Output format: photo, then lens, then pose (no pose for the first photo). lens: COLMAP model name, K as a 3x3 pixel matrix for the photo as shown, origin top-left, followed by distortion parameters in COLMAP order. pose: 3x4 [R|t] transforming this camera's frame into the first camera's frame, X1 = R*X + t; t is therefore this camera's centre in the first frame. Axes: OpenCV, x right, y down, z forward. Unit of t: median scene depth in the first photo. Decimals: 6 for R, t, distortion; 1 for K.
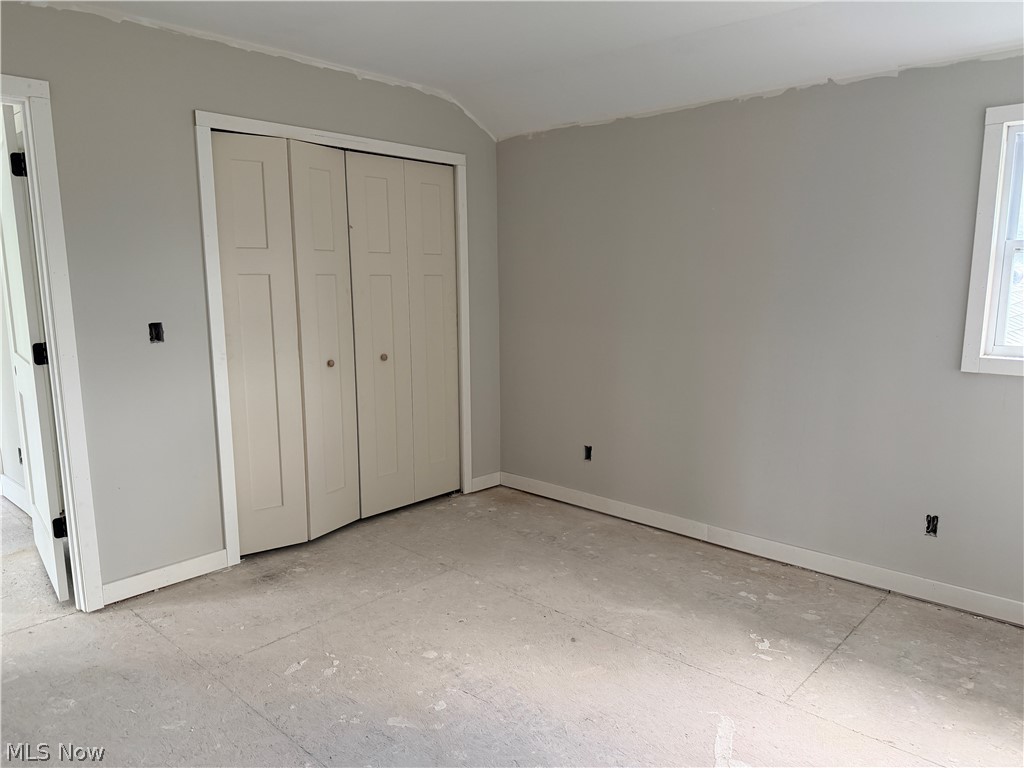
lens RADIAL K [[718.4, 0, 509.4], [0, 718.4, 386.3], [0, 0, 1]] dist [0.001085, -0.001903]
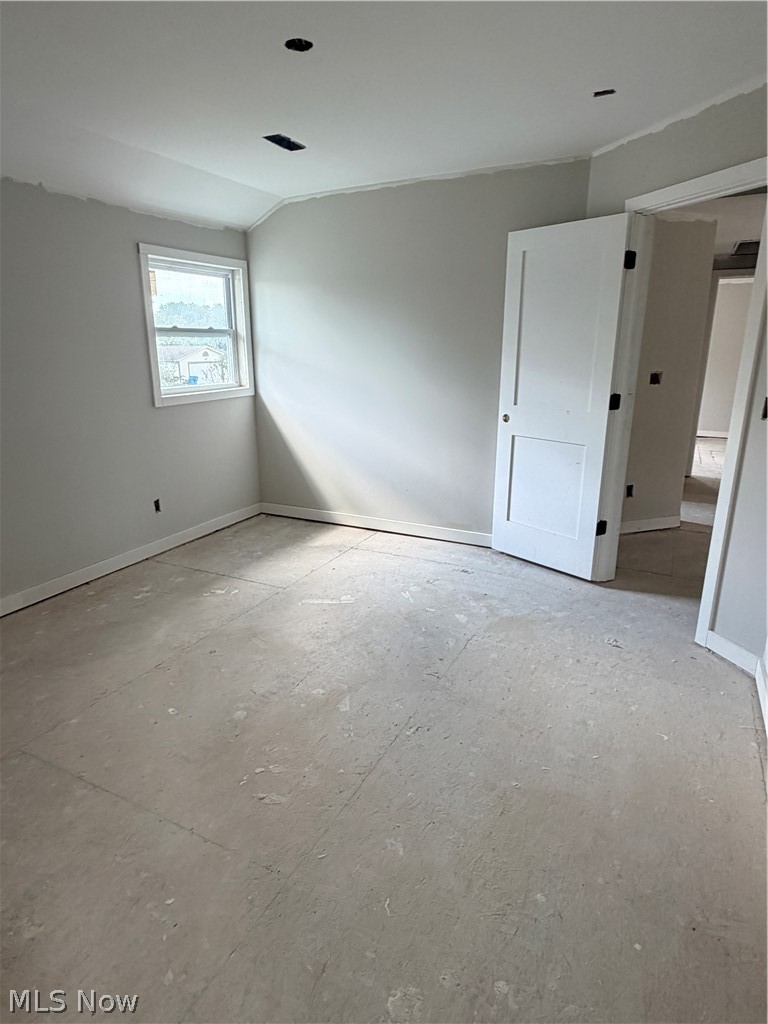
lens RADIAL K [[589.1, 0, 380.6], [0, 589.1, 510.4], [0, 0, 1]] dist [-0.003152, -0.001090]
pose [[-0.265971, -0.262702, 0.927495, -0.807700], [0.153197, 0.938404, 0.309723, -0.135863], [-0.951730, 0.224467, -0.209344, 0.824759]]
